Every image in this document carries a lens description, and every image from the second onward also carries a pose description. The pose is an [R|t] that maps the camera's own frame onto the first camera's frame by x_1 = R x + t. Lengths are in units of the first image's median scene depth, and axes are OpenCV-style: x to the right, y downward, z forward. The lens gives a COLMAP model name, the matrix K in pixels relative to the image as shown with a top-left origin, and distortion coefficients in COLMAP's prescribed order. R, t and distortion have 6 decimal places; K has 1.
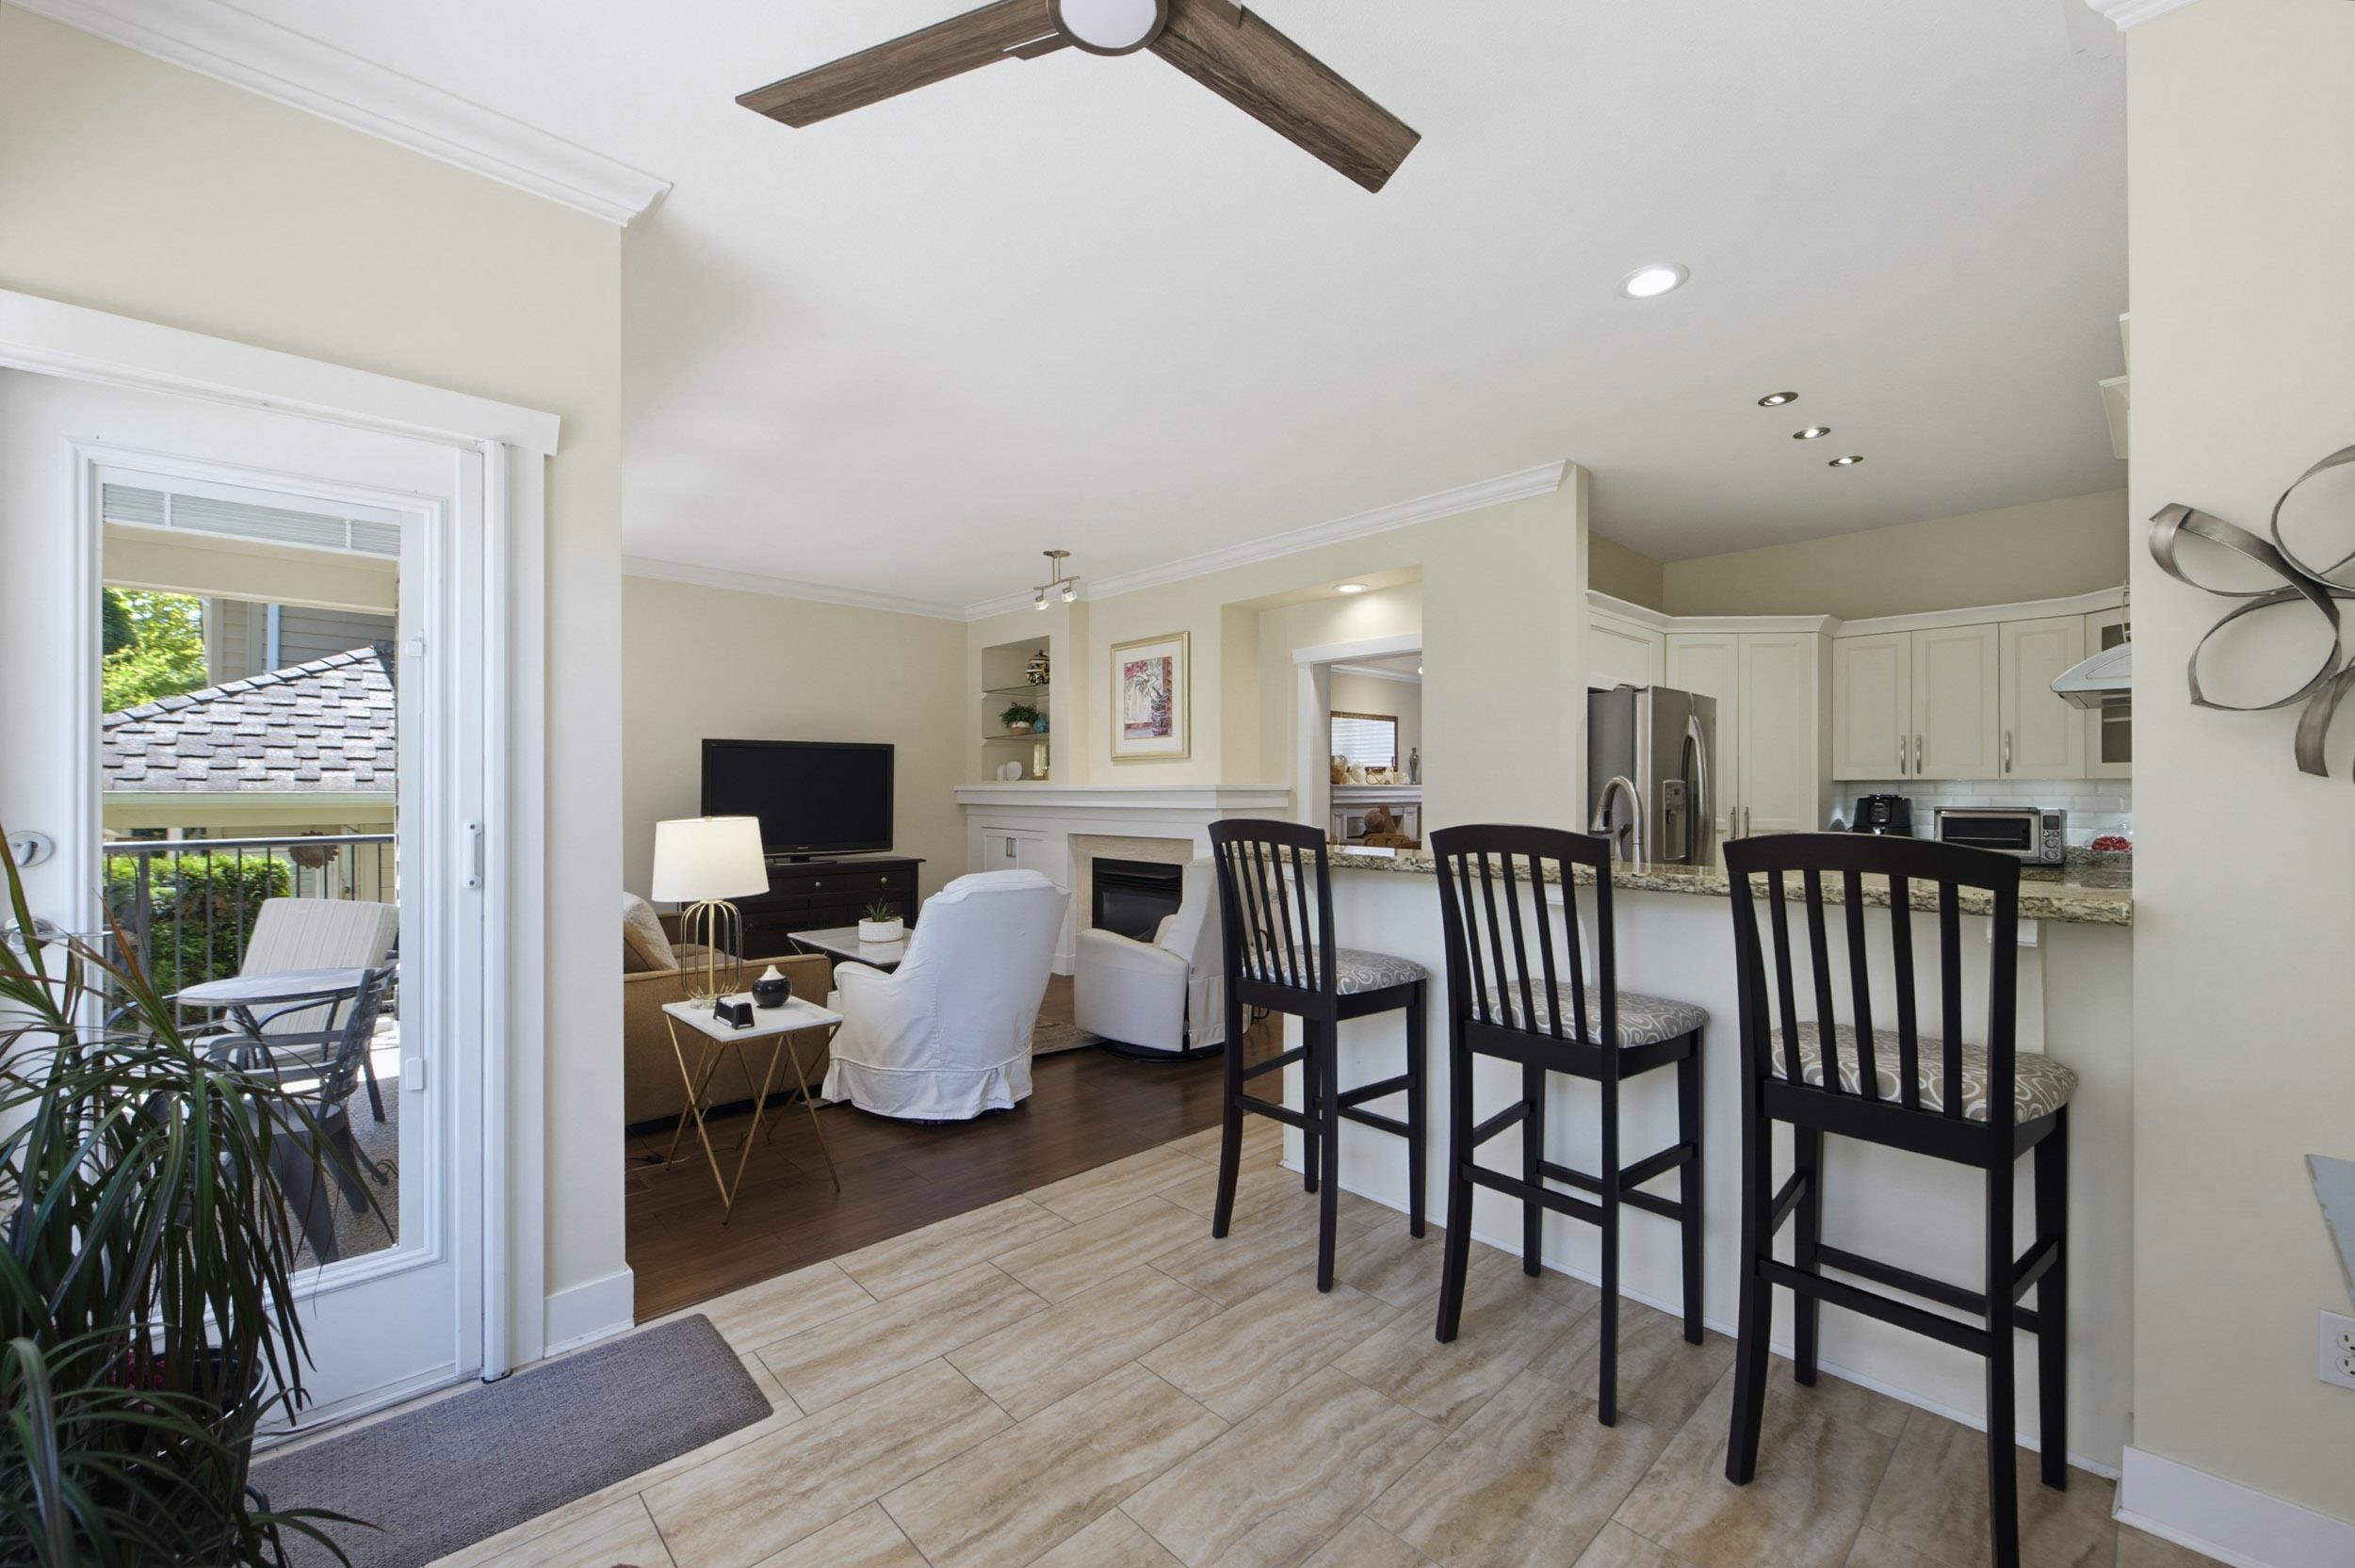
lens RADIAL K [[942.3, 0, 1179.3], [0, 942.3, 775.6], [0, 0, 1]] dist [0.004015, -0.004215]
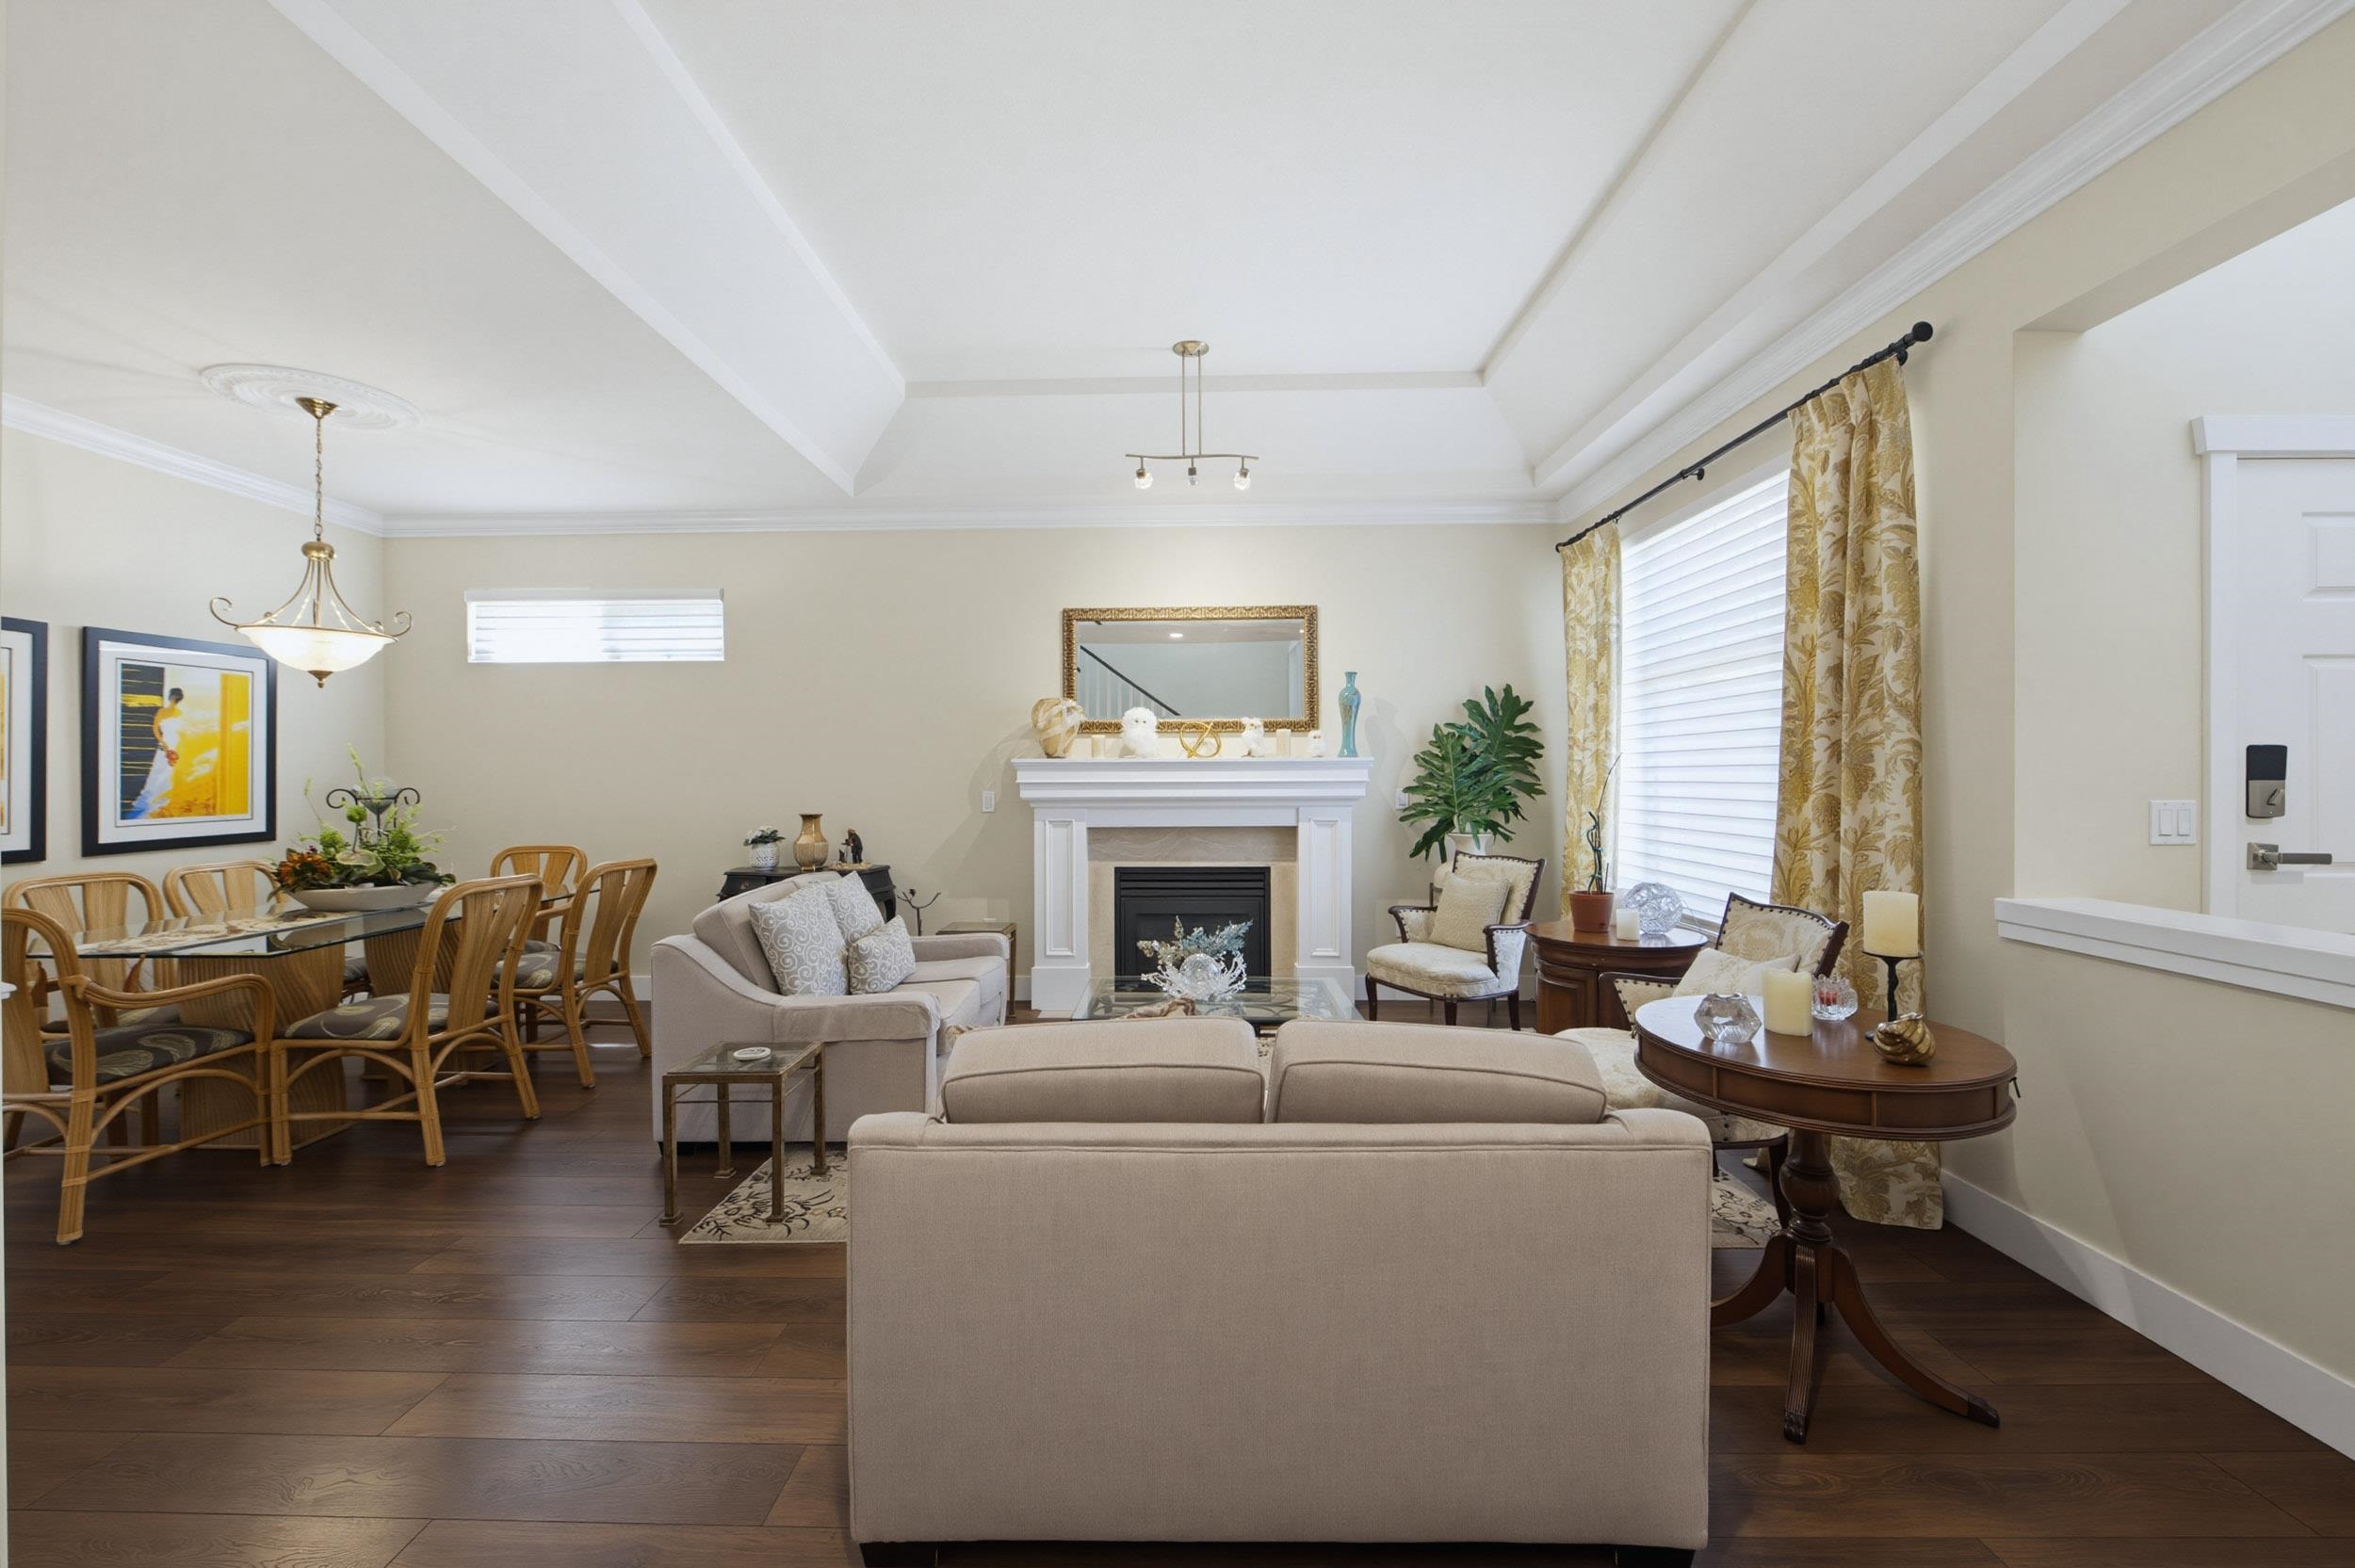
lens RADIAL K [[942.3, 0, 1171.3], [0, 942.3, 775.6], [0, 0, 1]] dist [0.004015, -0.004215]
pose [[0.712663, -0.003726, -0.701497, 1.011229], [0.017814, 0.999760, 0.012788, 0.023045], [0.701281, -0.021611, 0.712558, 1.278773]]
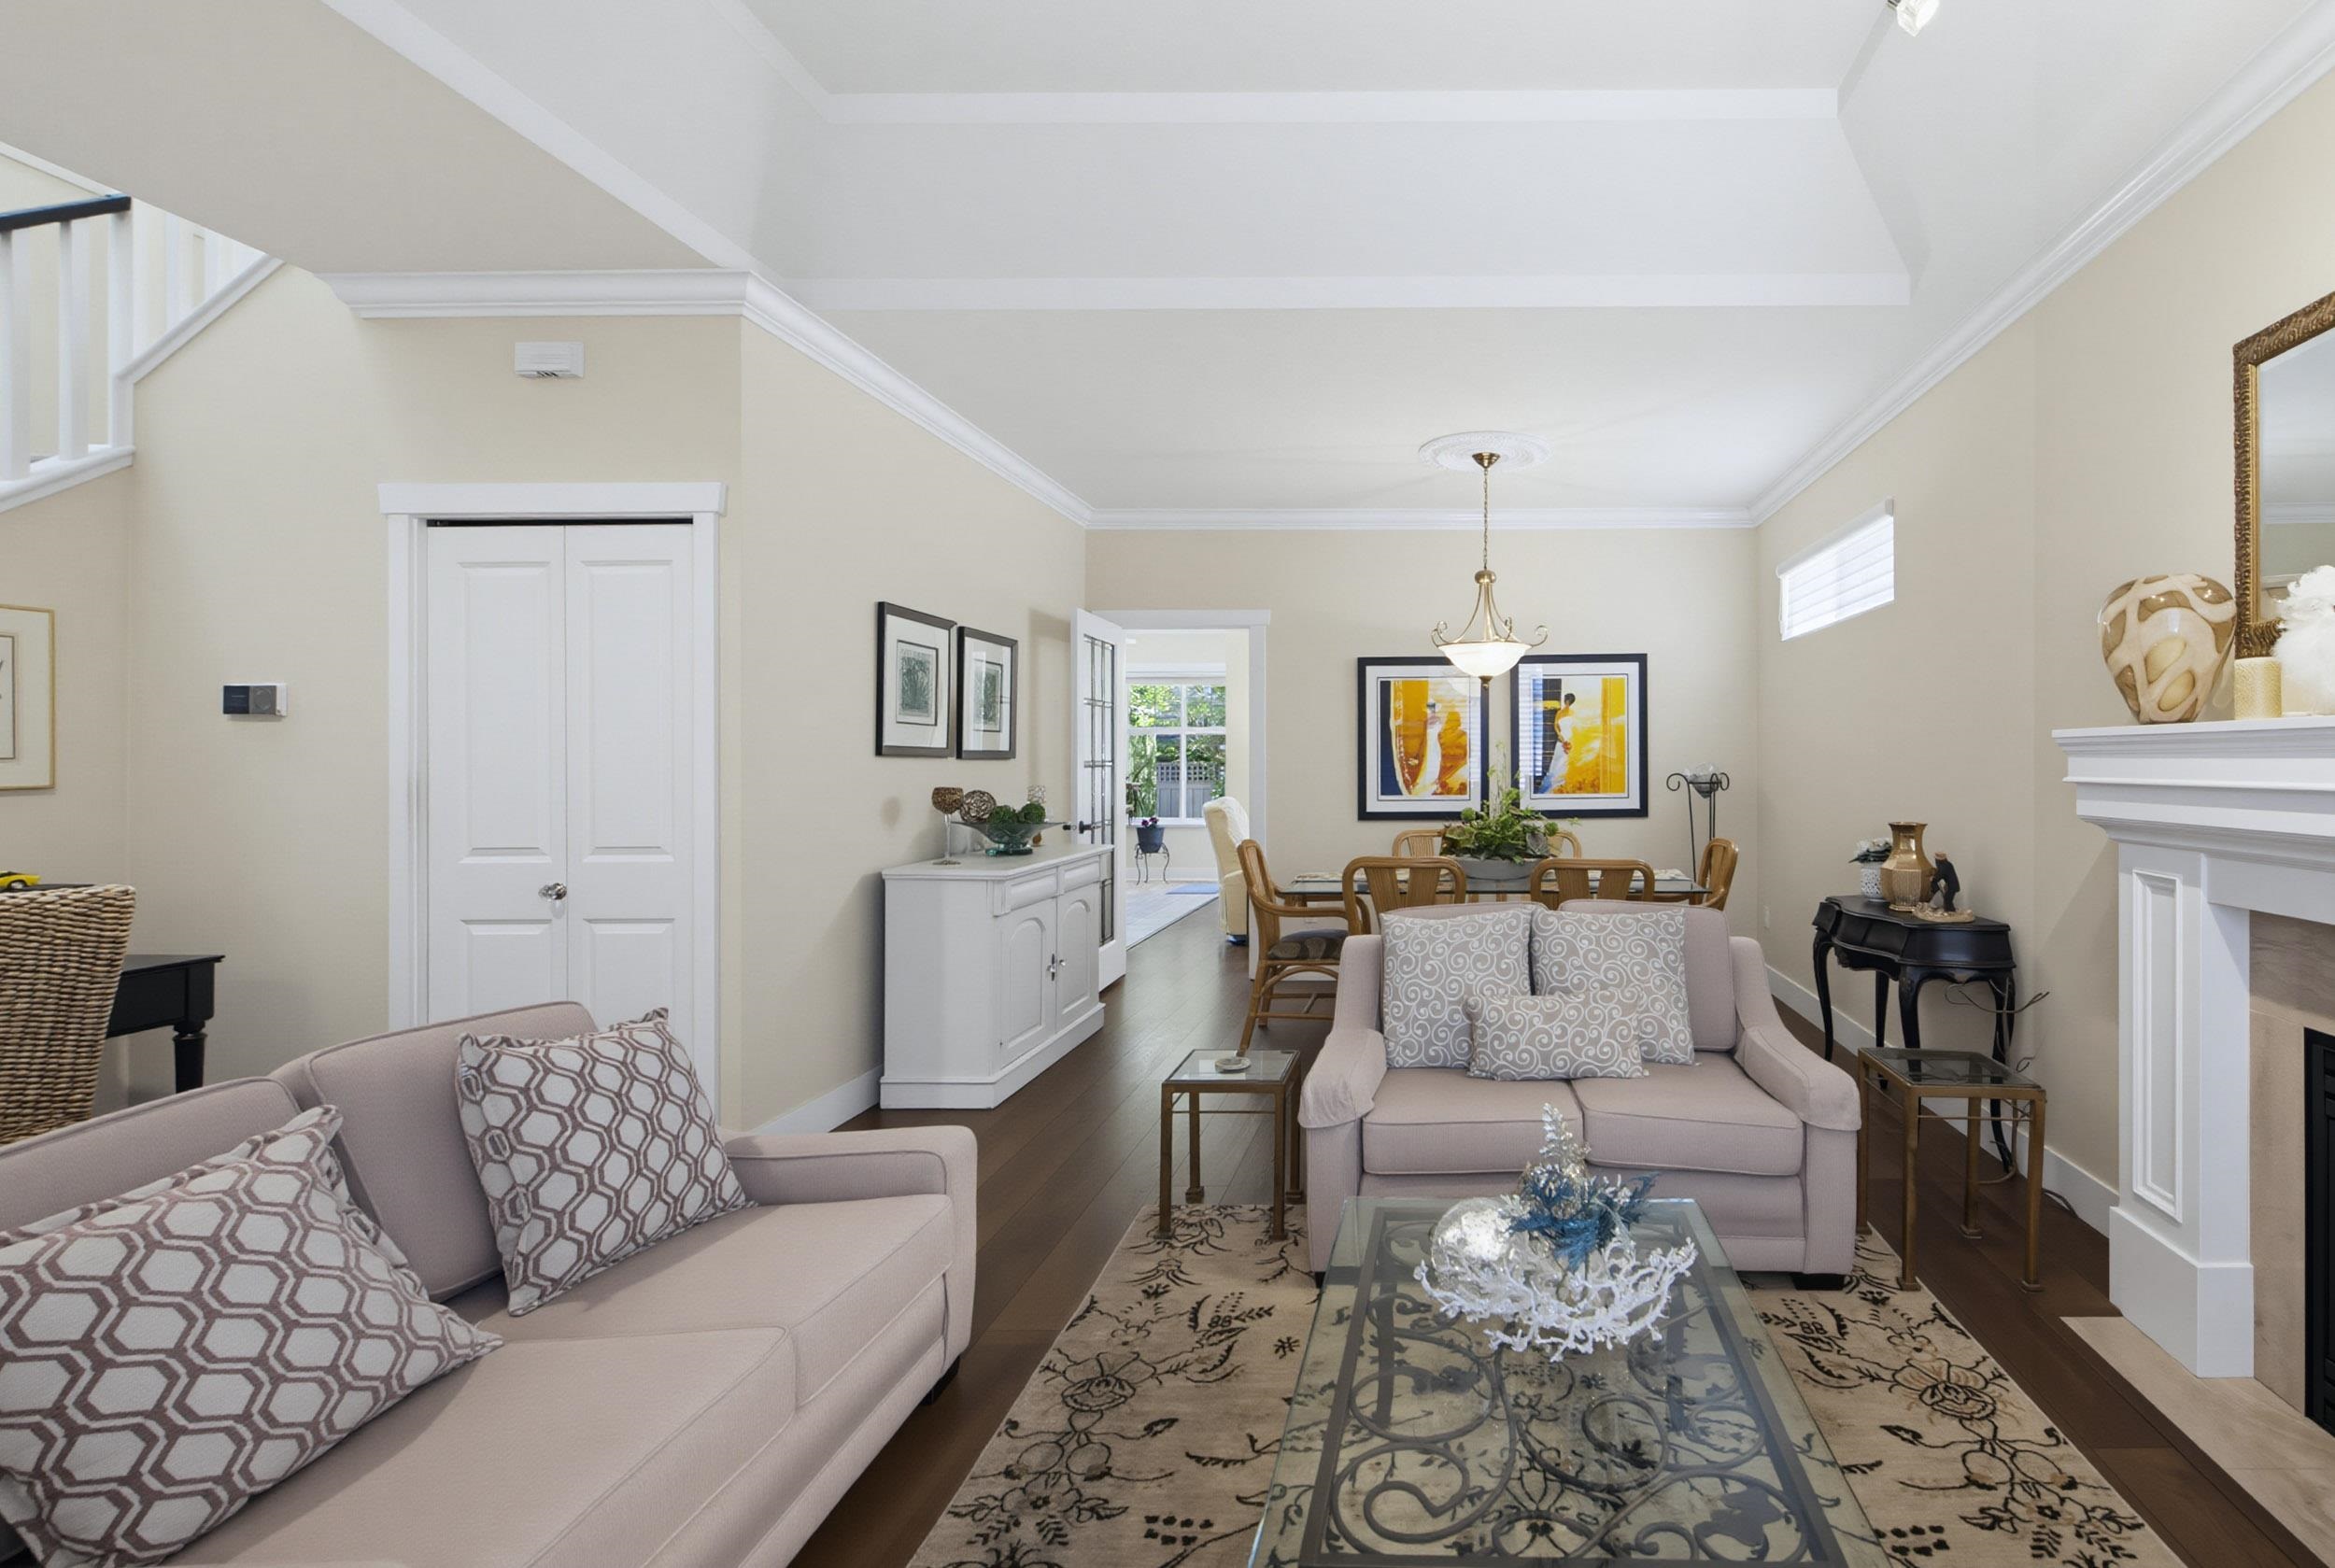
lens RADIAL K [[1080.8, 0, 1461.7], [0, 1080.8, 751.0], [0, 0, 1]] dist [0.005623, -0.002990]
pose [[-0.687200, -0.006288, -0.726441, 0.810703], [0.015058, 0.999624, -0.022897, 0.031445], [0.726312, -0.026674, -0.686847, 1.925774]]
